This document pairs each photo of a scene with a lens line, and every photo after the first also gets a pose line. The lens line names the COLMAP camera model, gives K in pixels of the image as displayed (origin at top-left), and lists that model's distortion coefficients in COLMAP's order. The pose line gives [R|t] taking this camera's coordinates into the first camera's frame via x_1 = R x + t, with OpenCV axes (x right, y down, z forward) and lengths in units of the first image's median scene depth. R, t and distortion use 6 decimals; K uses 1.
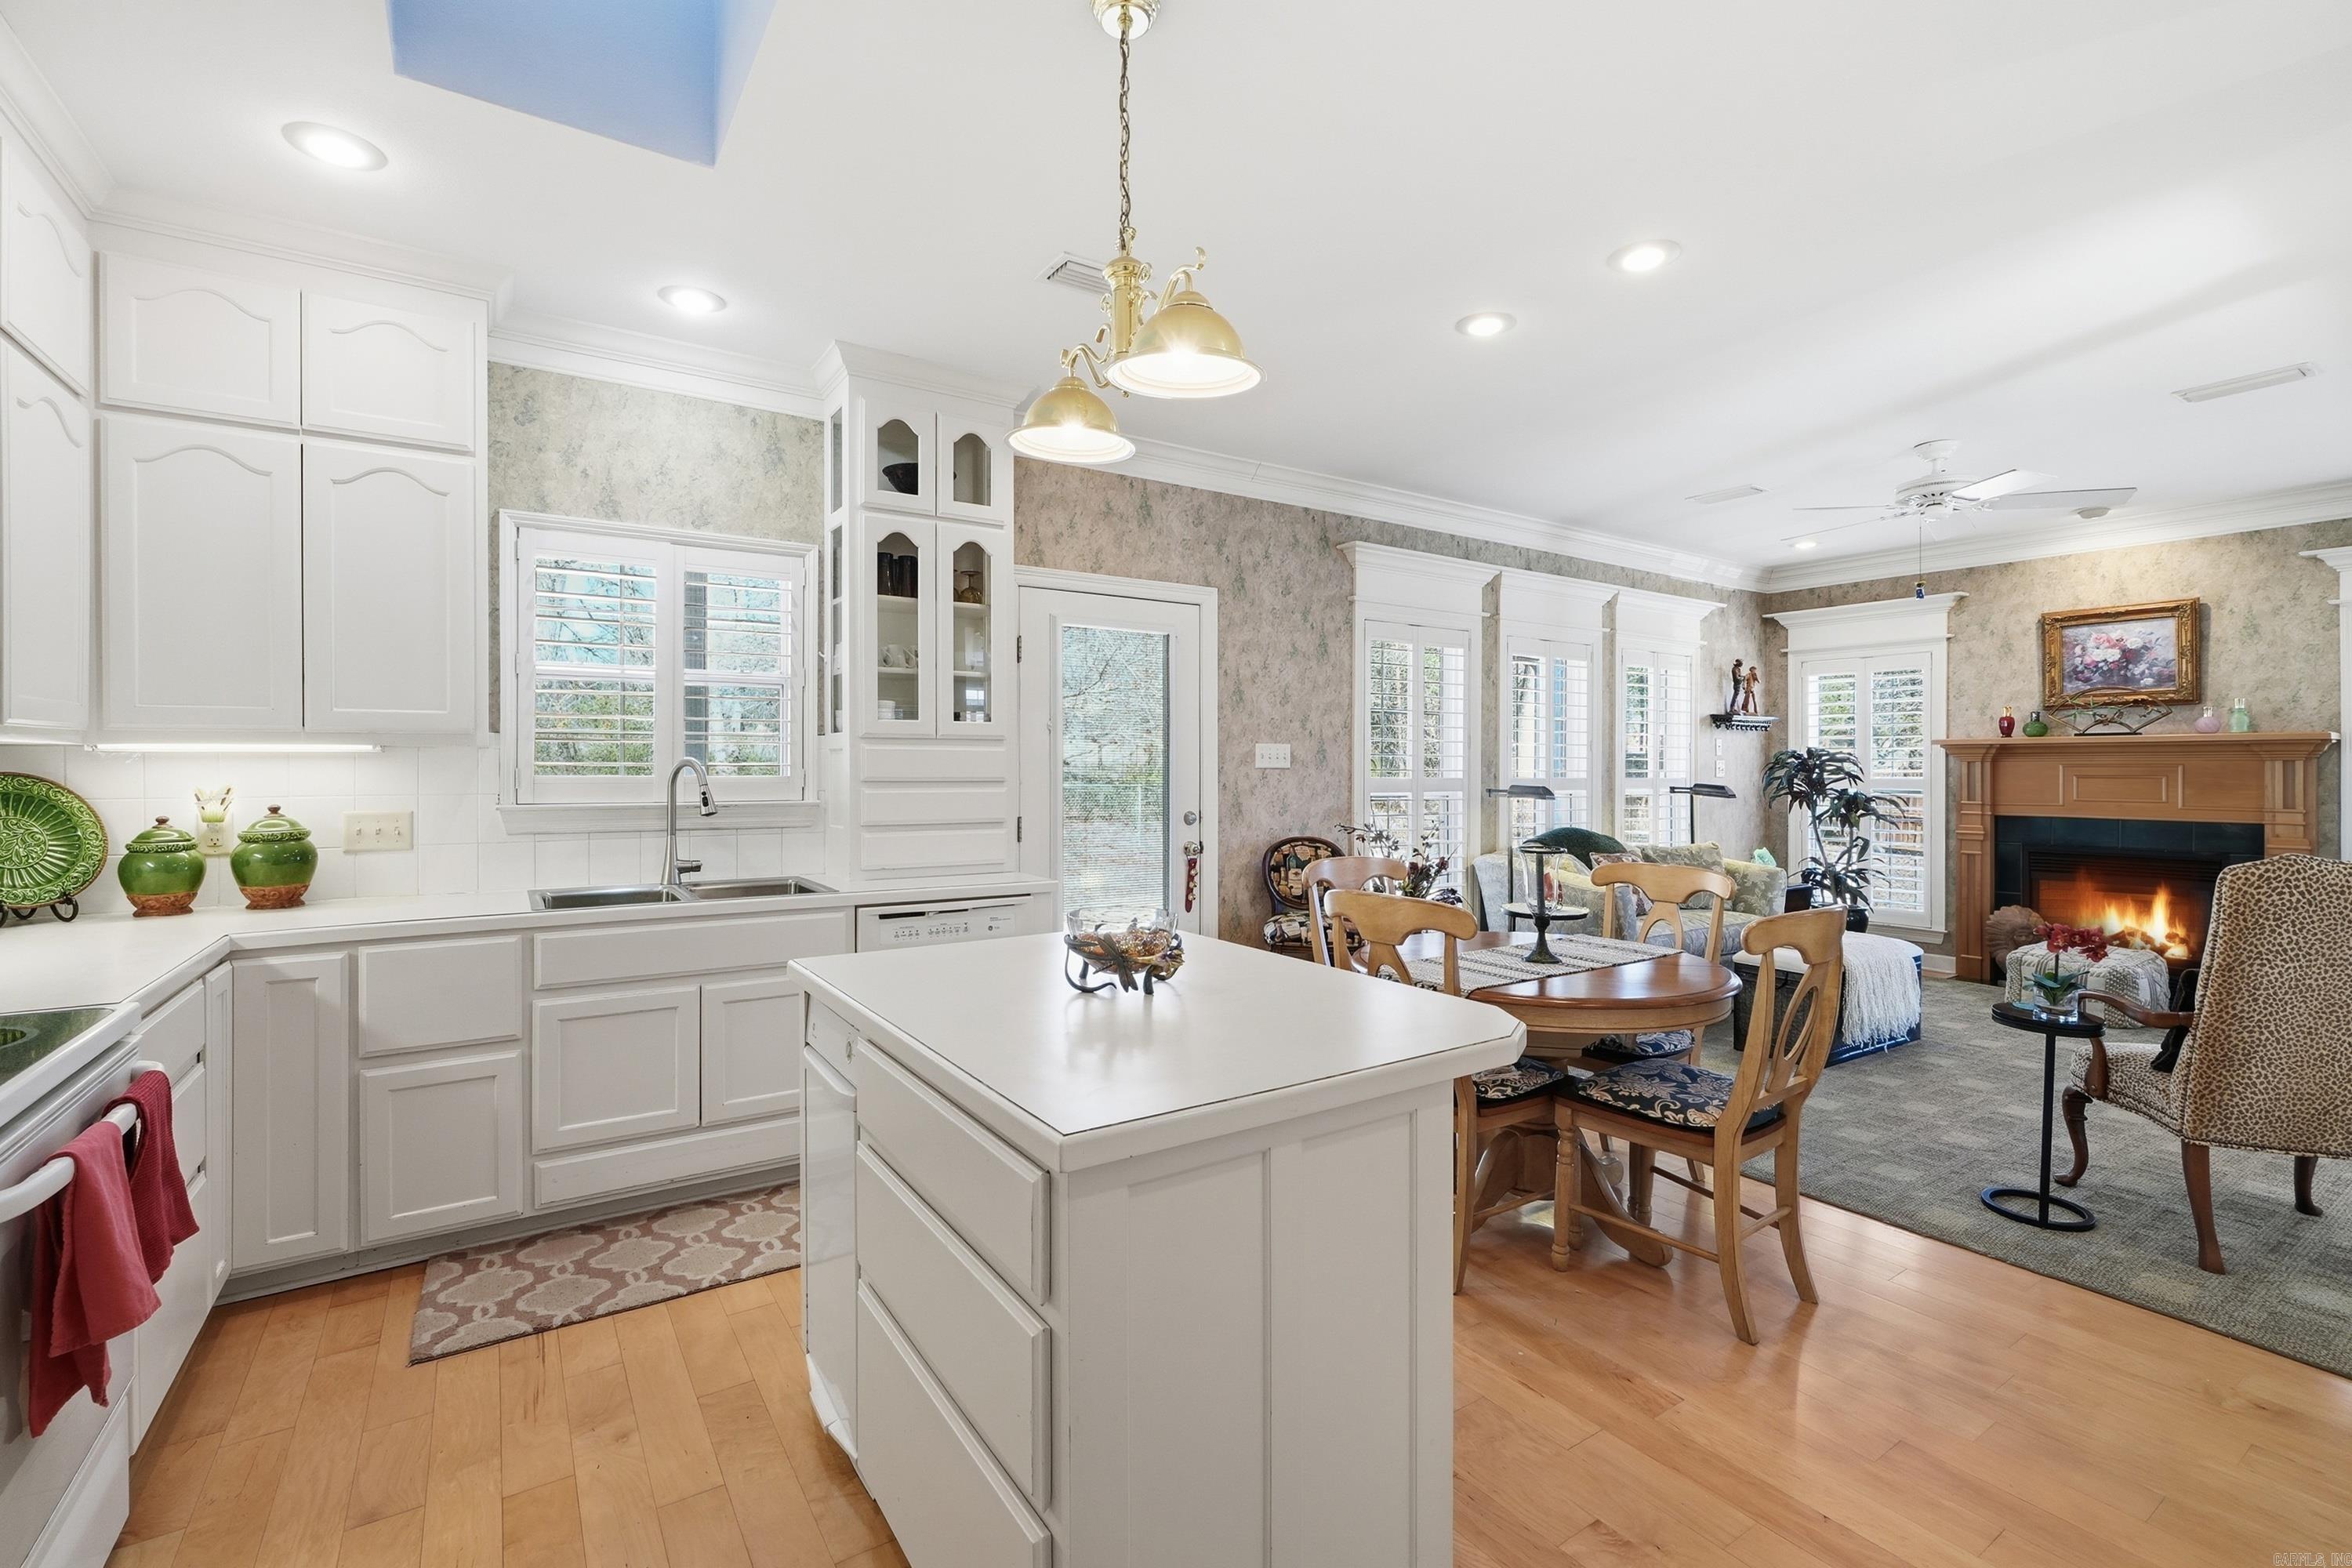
lens RADIAL K [[1028.2, 0, 1165.8], [0, 1028.2, 766.5], [0, 0, 1]] dist [-0.012356, 0.004237]
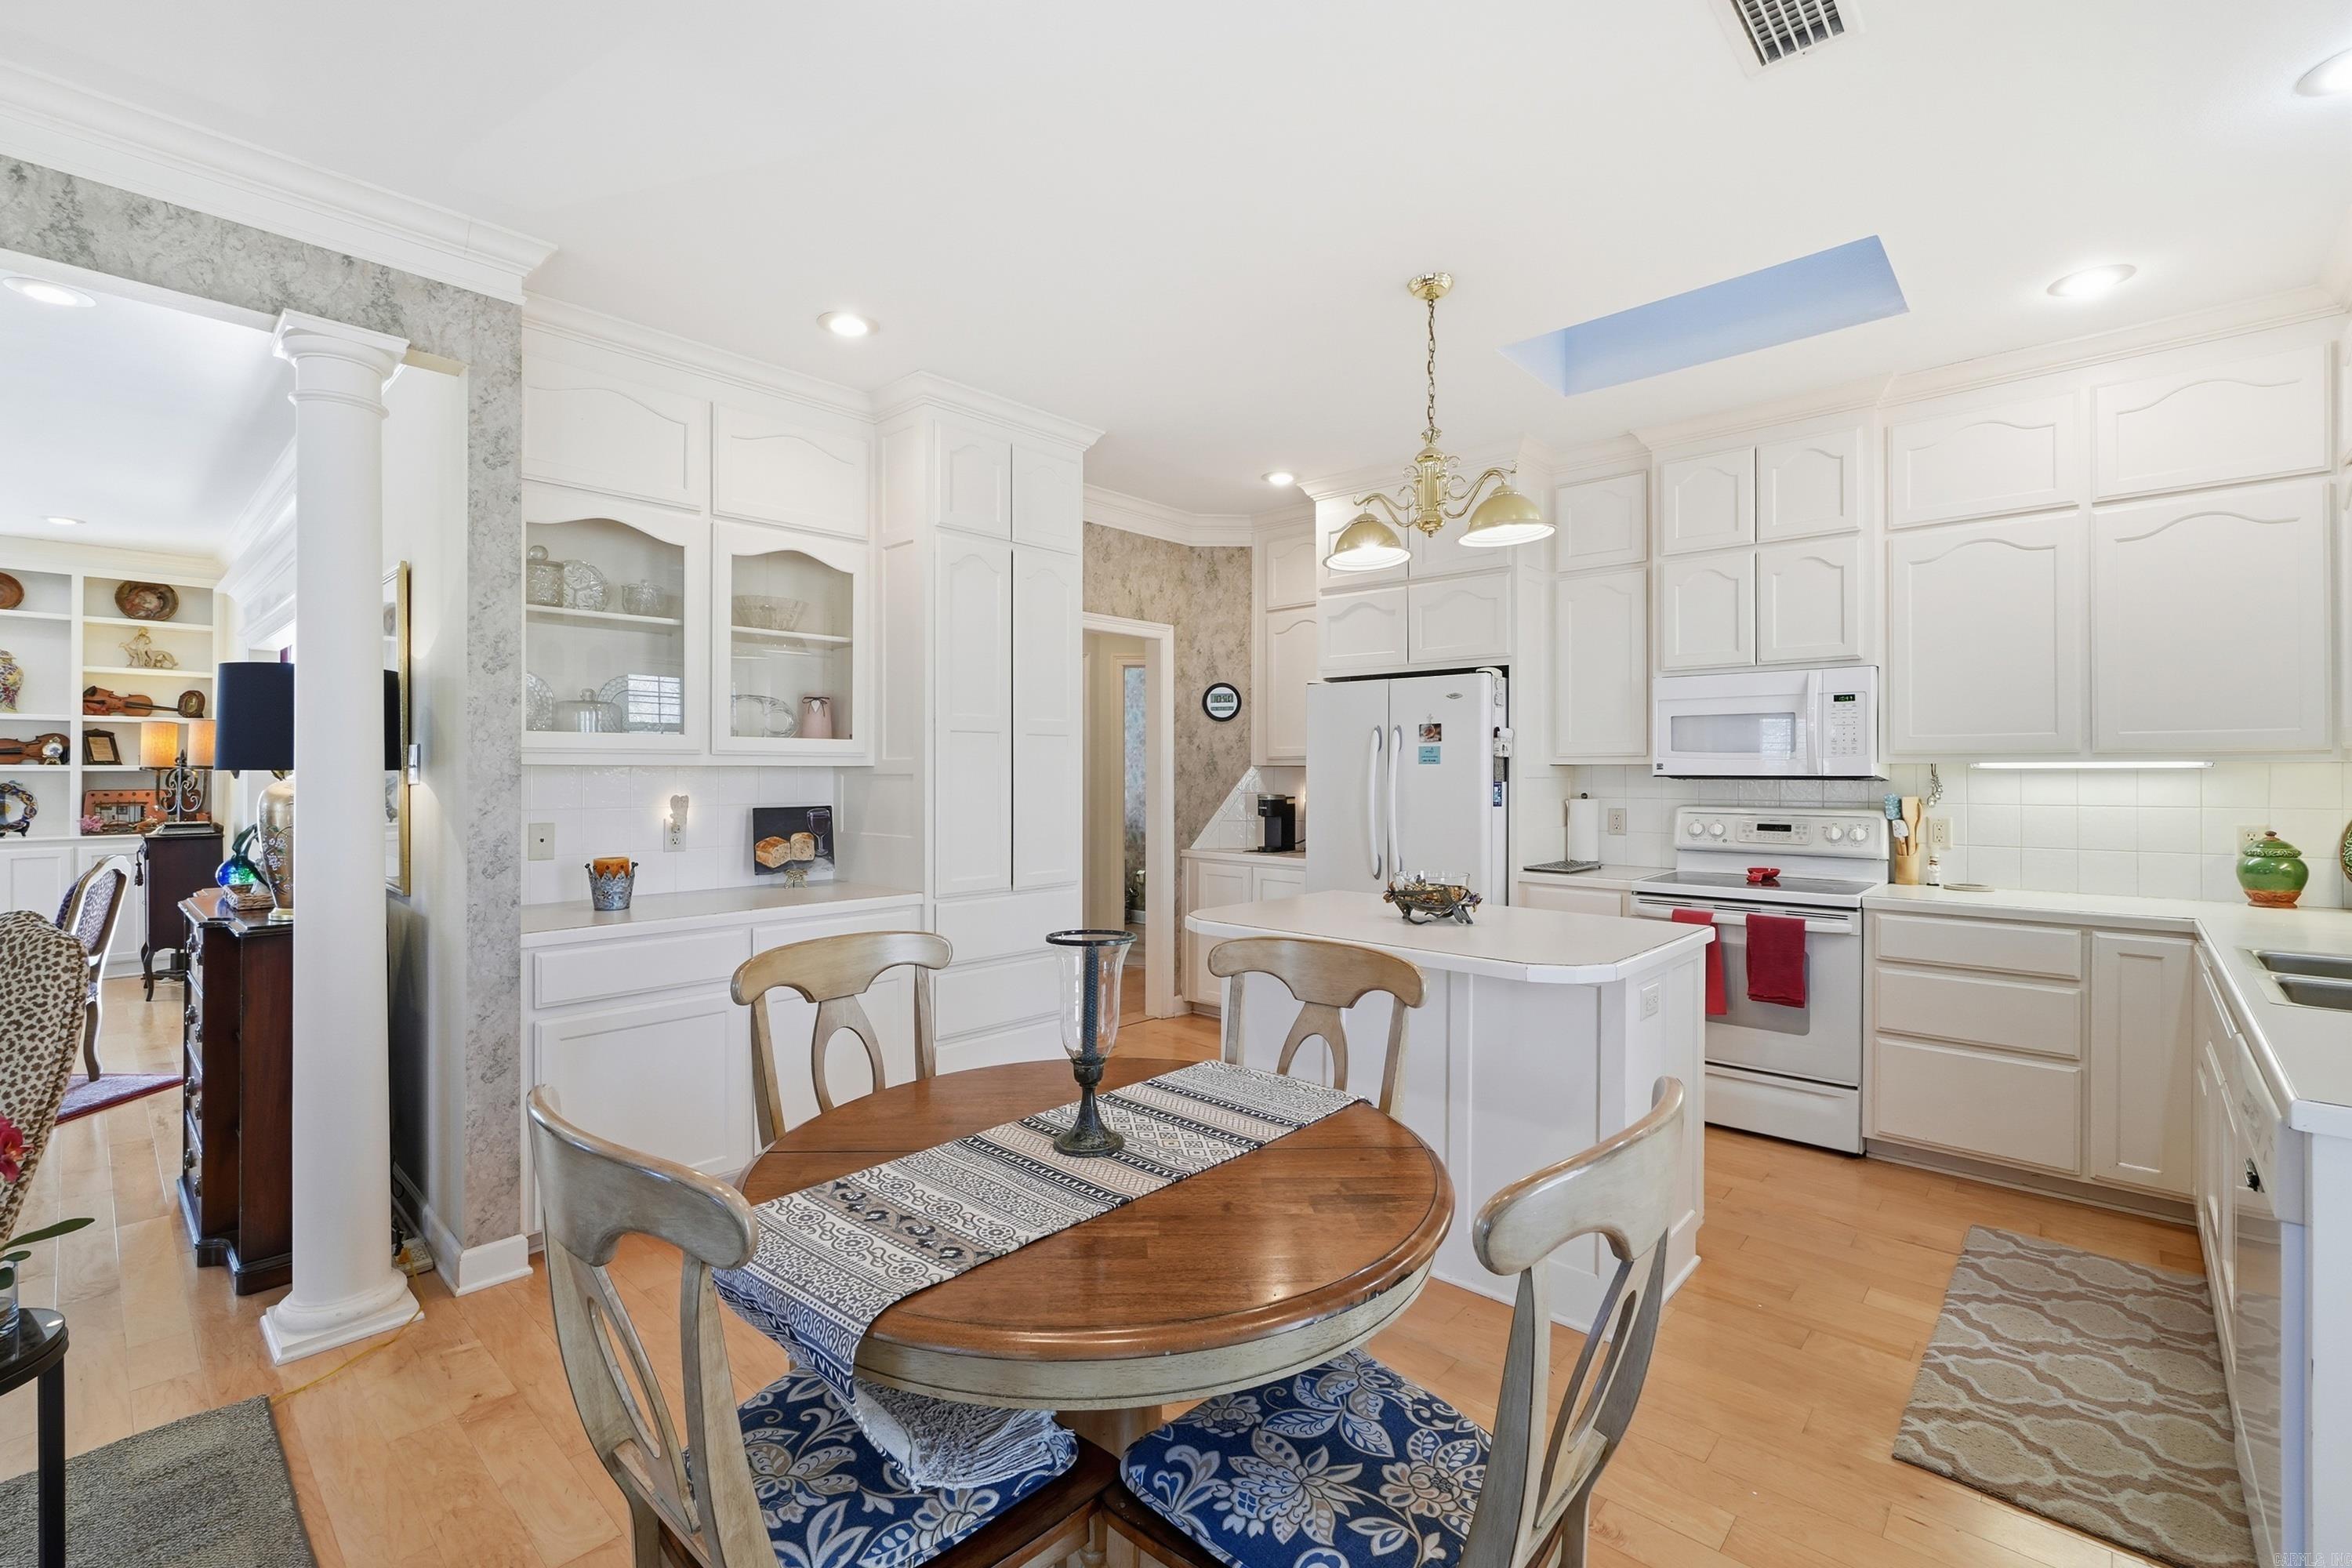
lens RADIAL K [[1028.2, 0, 1167.2], [0, 1028.2, 770.4], [0, 0, 1]] dist [-0.012356, 0.004237]
pose [[-0.969339, -0.002739, -0.245711, 0.390350], [-0.003330, 0.999992, 0.001991, -0.007417], [0.245704, 0.002748, -0.969341, 1.296301]]
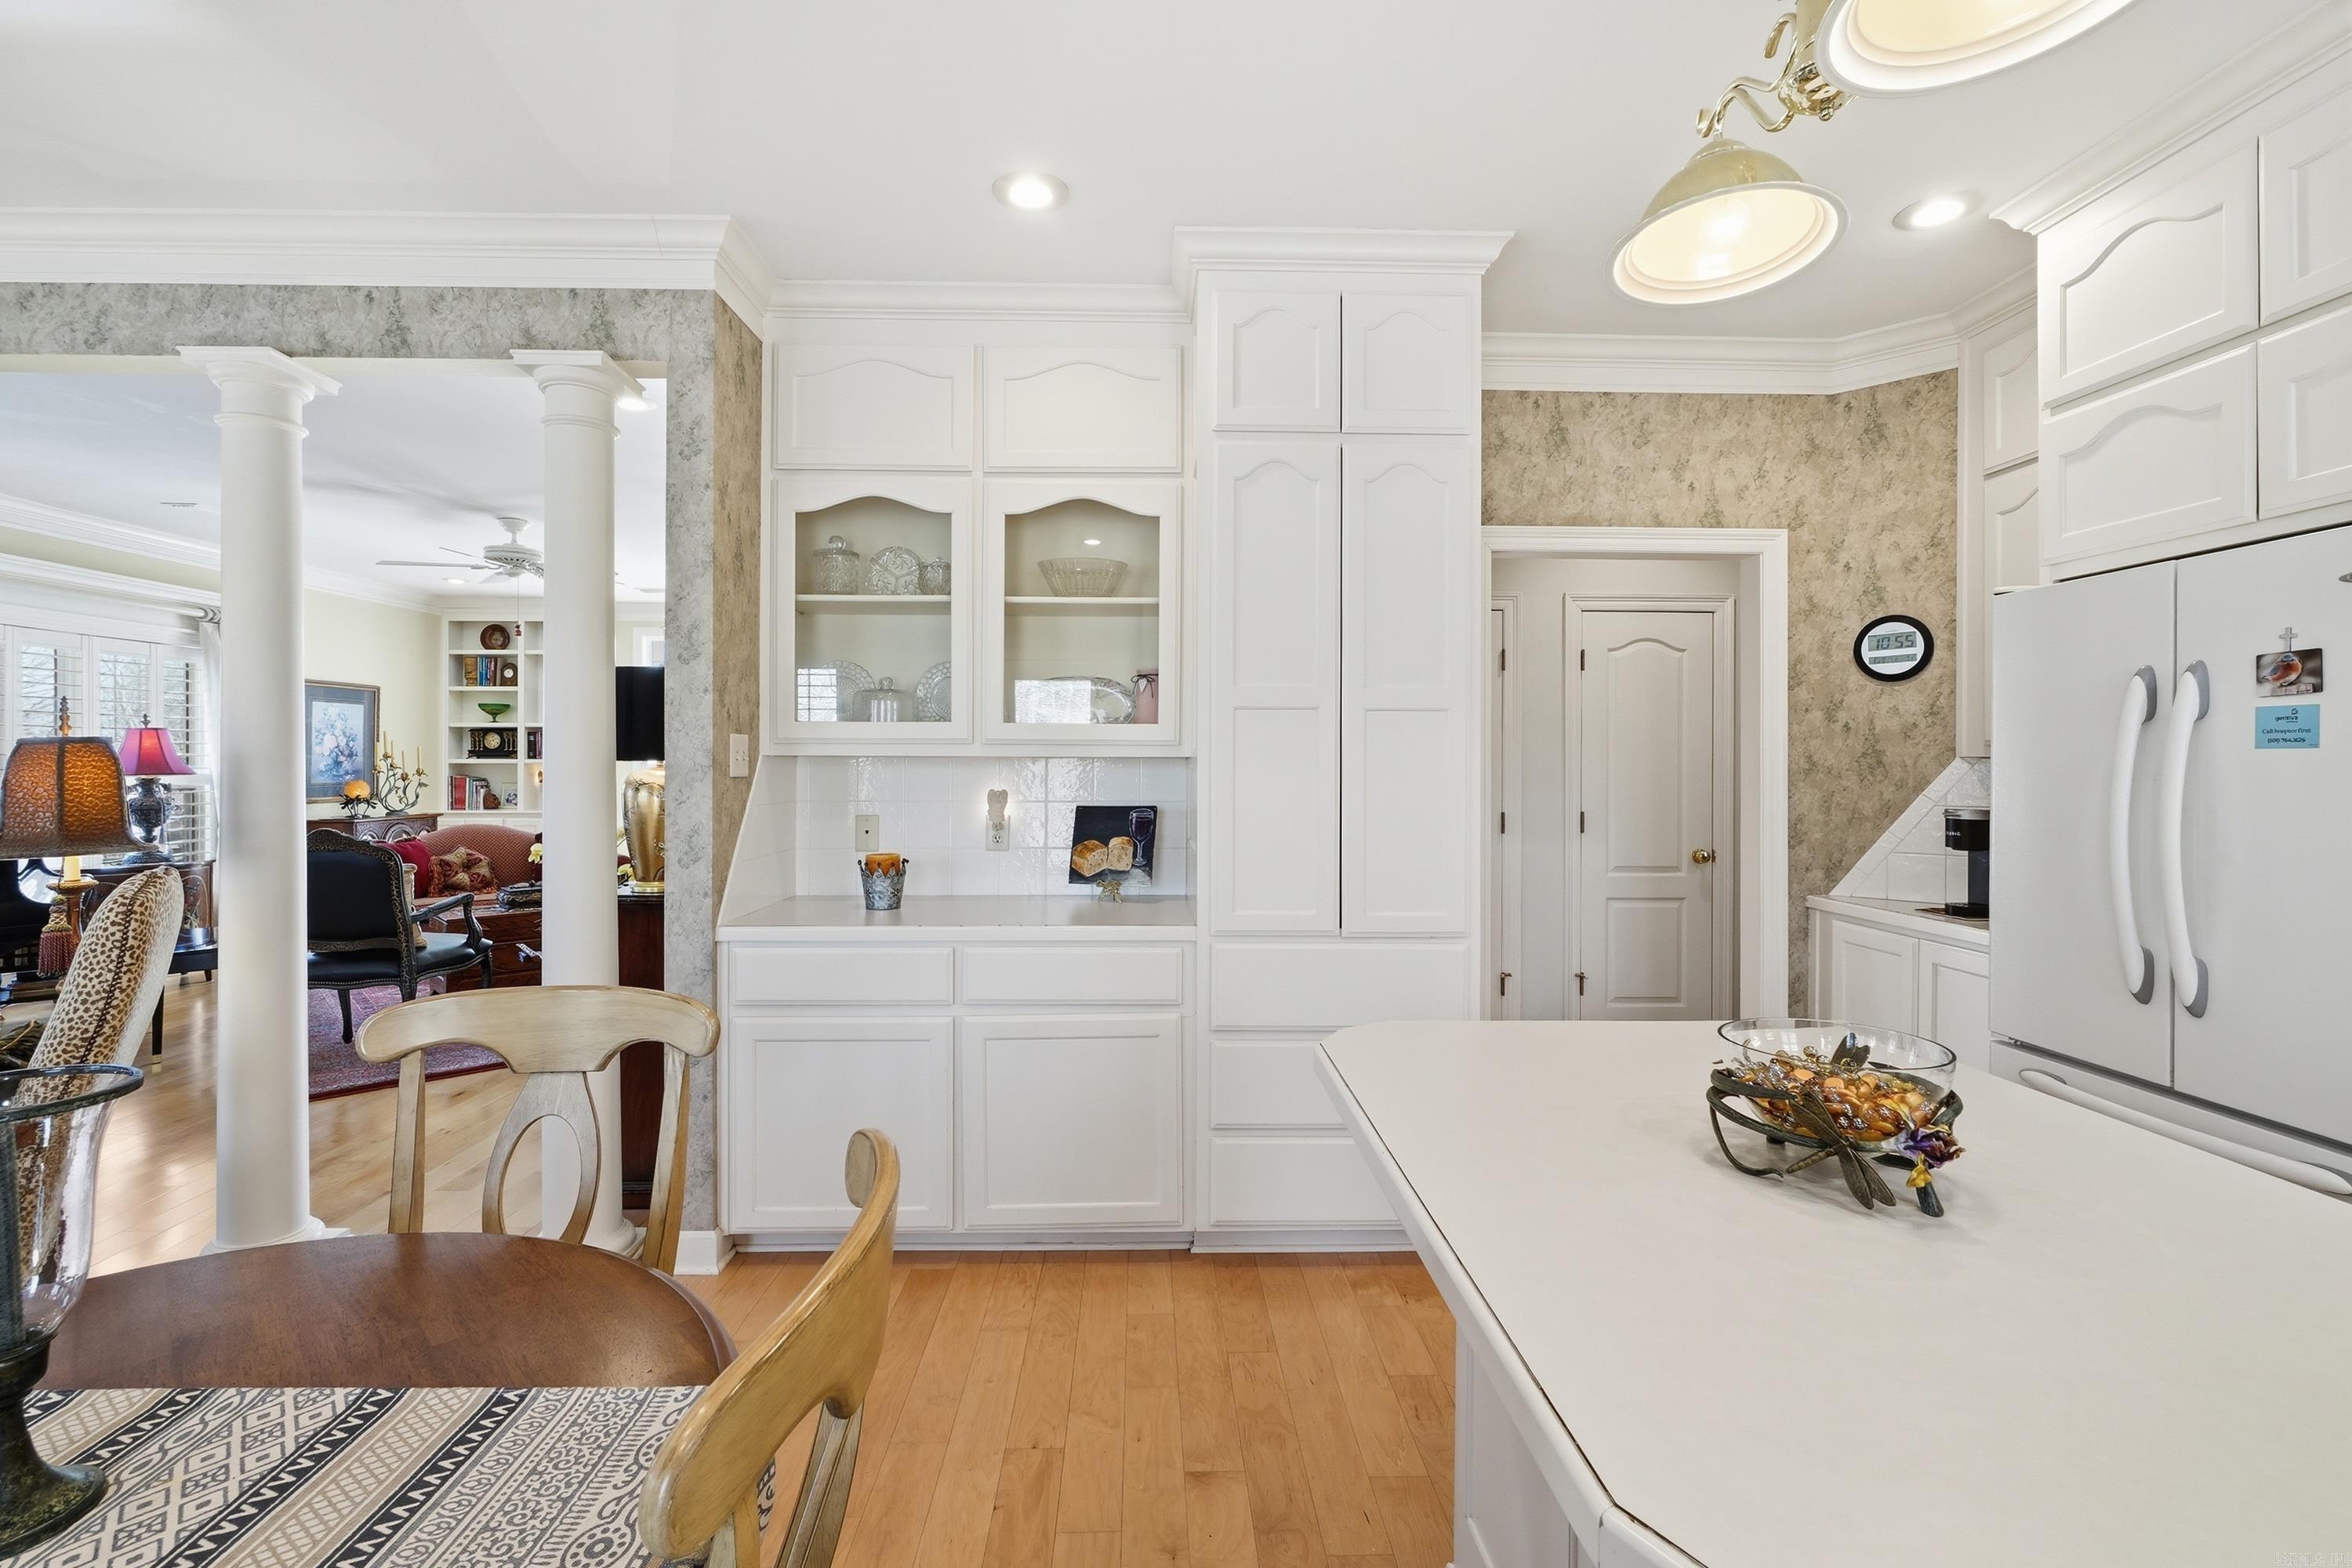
lens RADIAL K [[1028.2, 0, 1171.6], [0, 1028.2, 765.5], [0, 0, 1]] dist [-0.012356, 0.004237]
pose [[-0.850675, -0.004741, 0.525670, -0.016836], [-0.003955, 0.999989, 0.002619, -0.004053], [-0.525677, 0.000150, -0.850684, 0.898531]]
